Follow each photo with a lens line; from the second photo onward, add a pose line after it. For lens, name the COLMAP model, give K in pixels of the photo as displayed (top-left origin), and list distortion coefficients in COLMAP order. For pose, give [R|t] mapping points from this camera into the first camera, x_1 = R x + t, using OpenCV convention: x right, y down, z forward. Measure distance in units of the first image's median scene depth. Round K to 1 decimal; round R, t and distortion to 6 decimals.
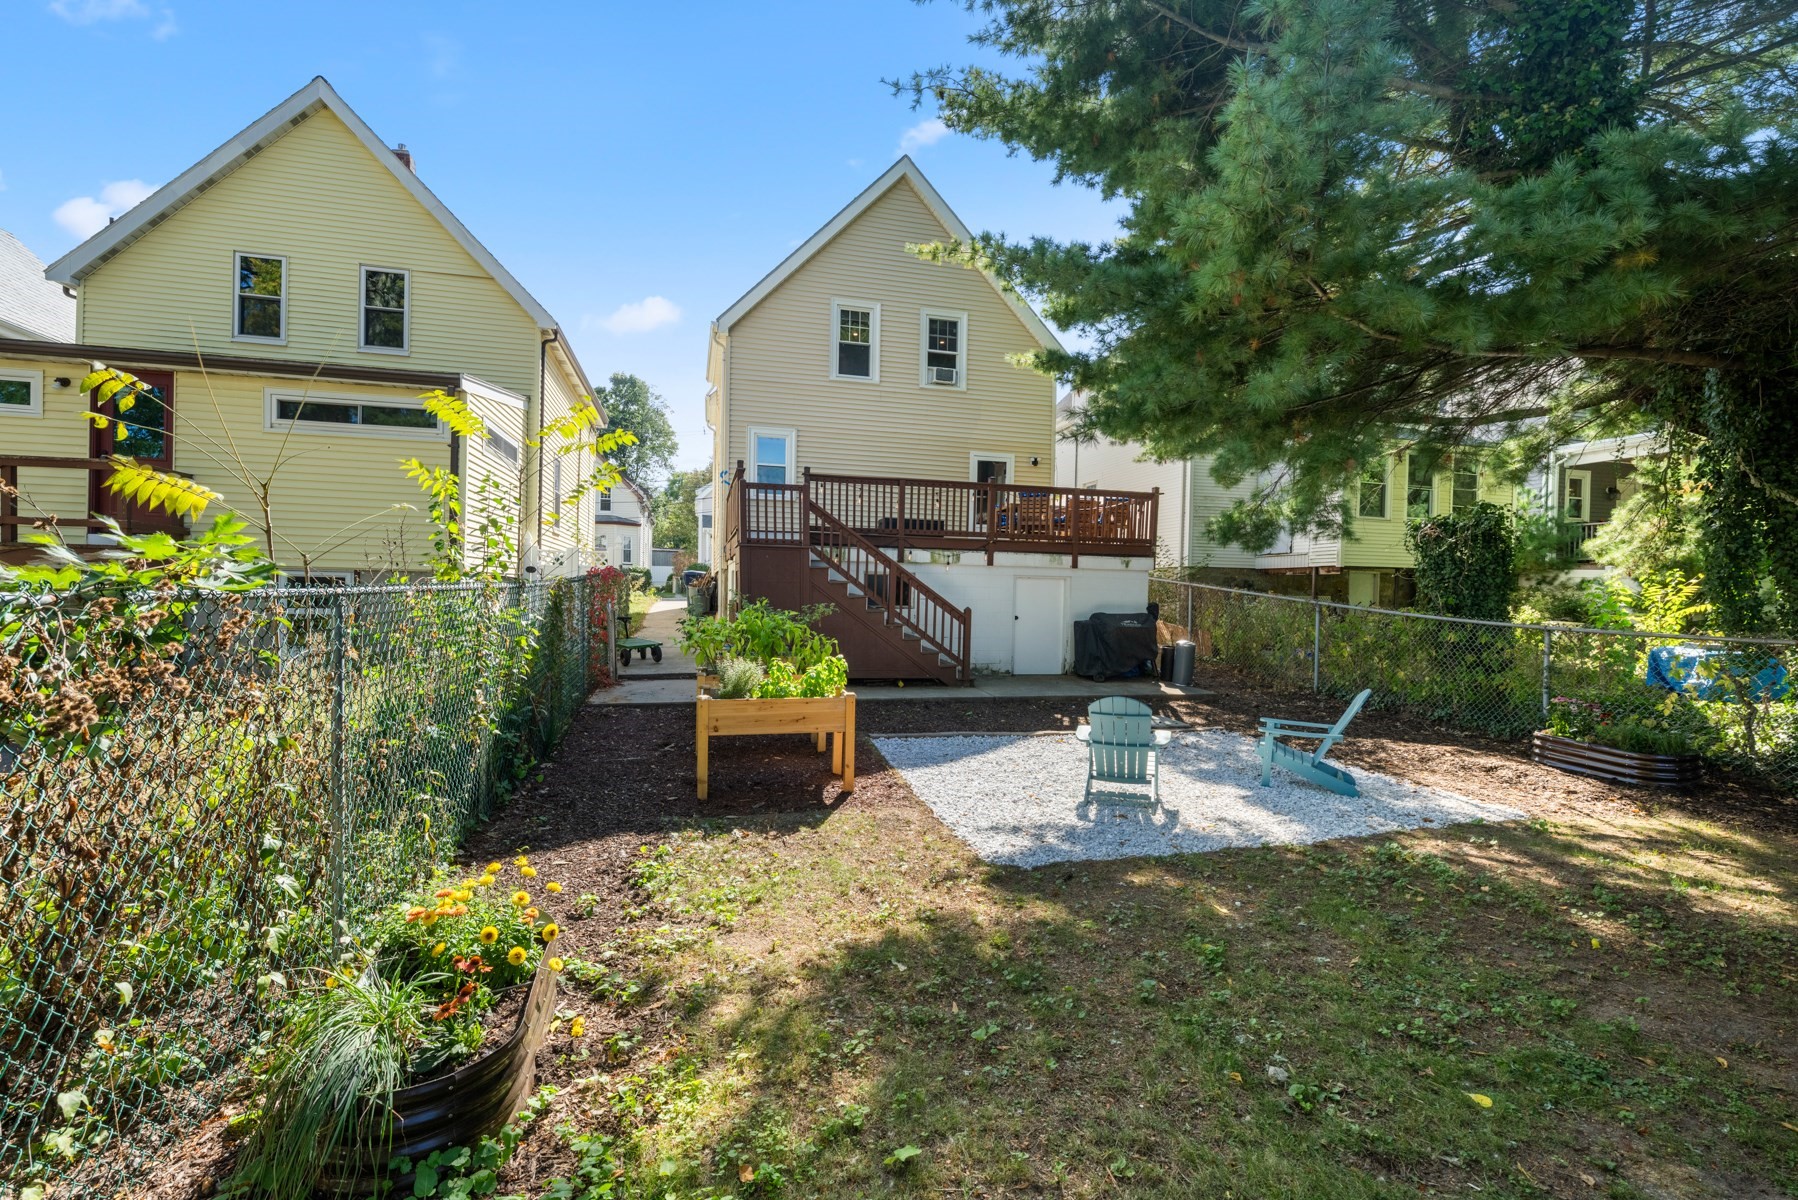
lens RADIAL K [[757.9, 0, 891.1], [0, 757.9, 599.9], [0, 0, 1]] dist [0.002998, 0.000616]
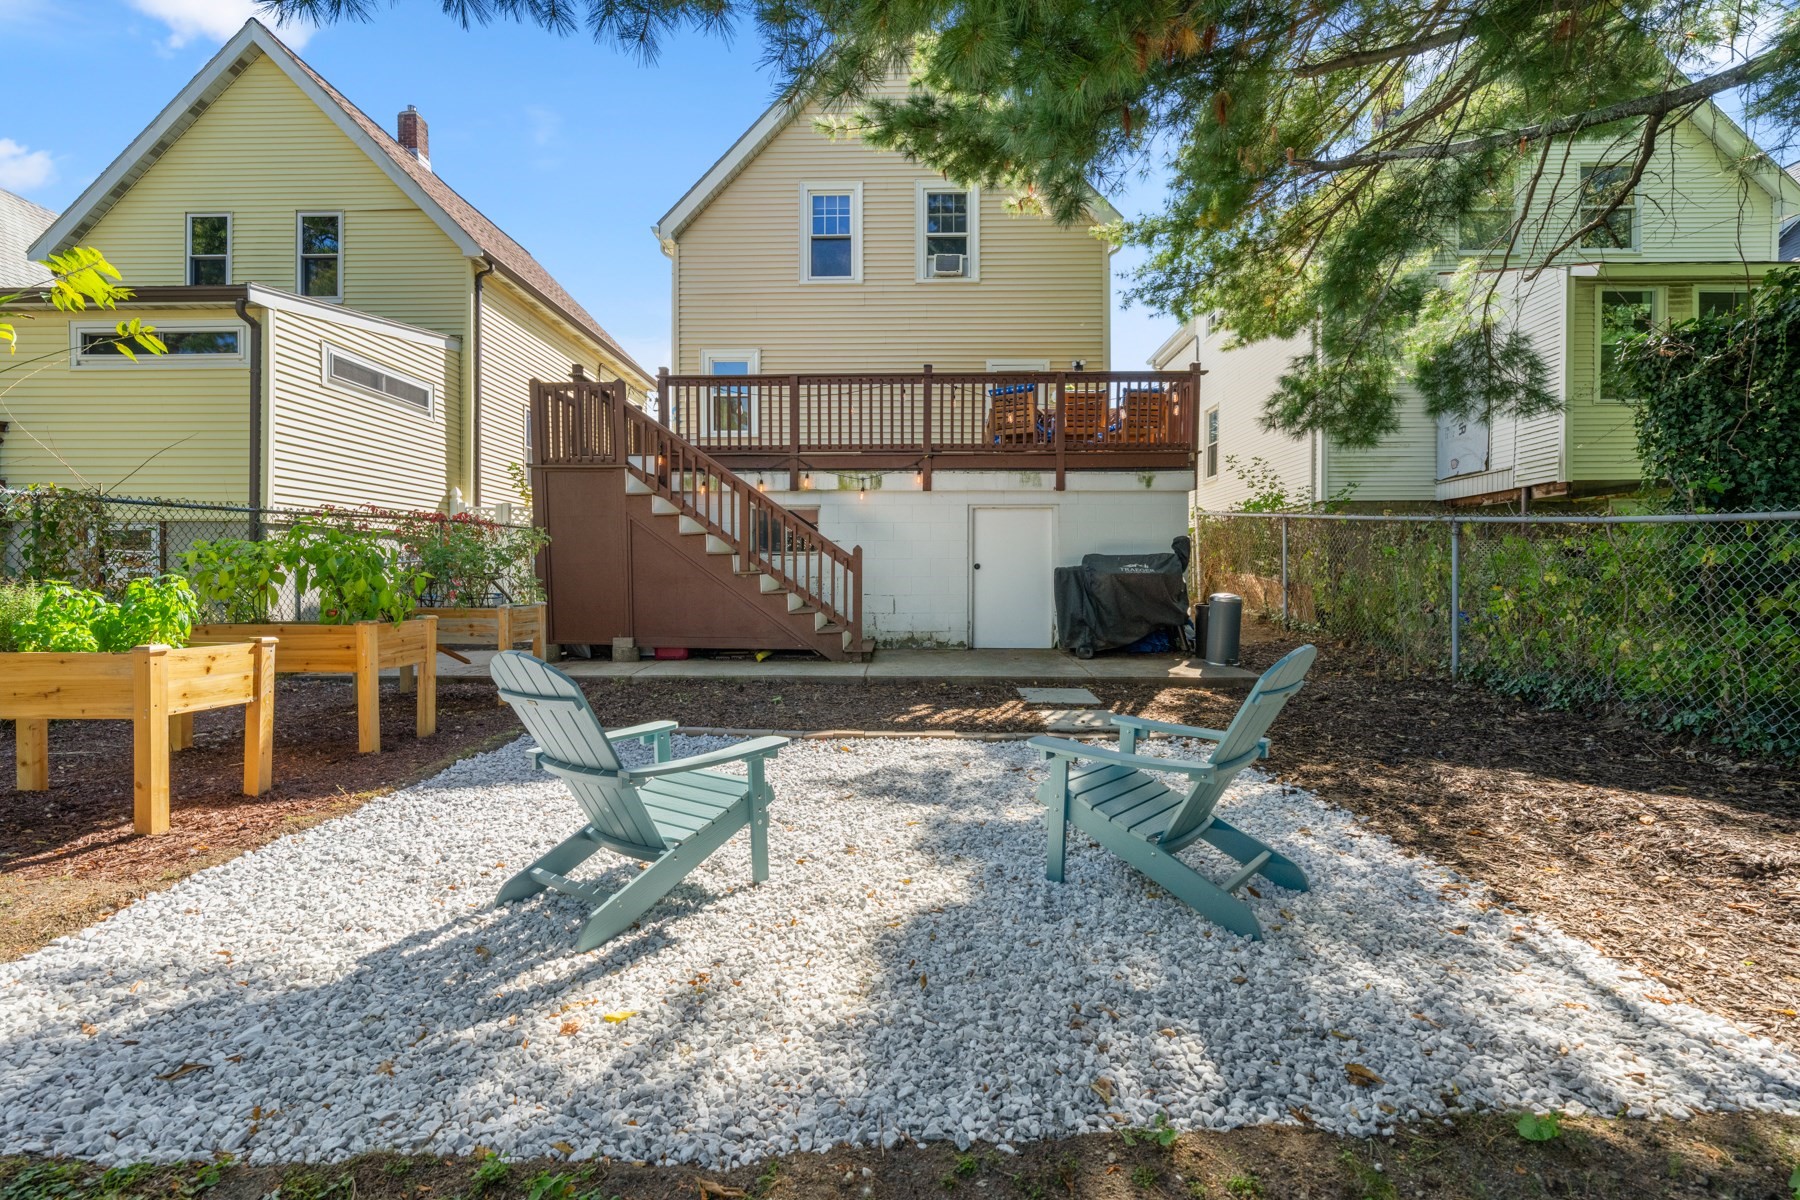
lens RADIAL K [[758.7, 0, 908.0], [0, 758.7, 586.2], [0, 0, 1]] dist [0.002998, 0.000616]
pose [[0.963919, -0.019408, -0.265487, 0.291299], [0.017535, 0.999802, -0.009422, 0.047646], [0.265617, 0.004427, 0.964068, 0.314811]]
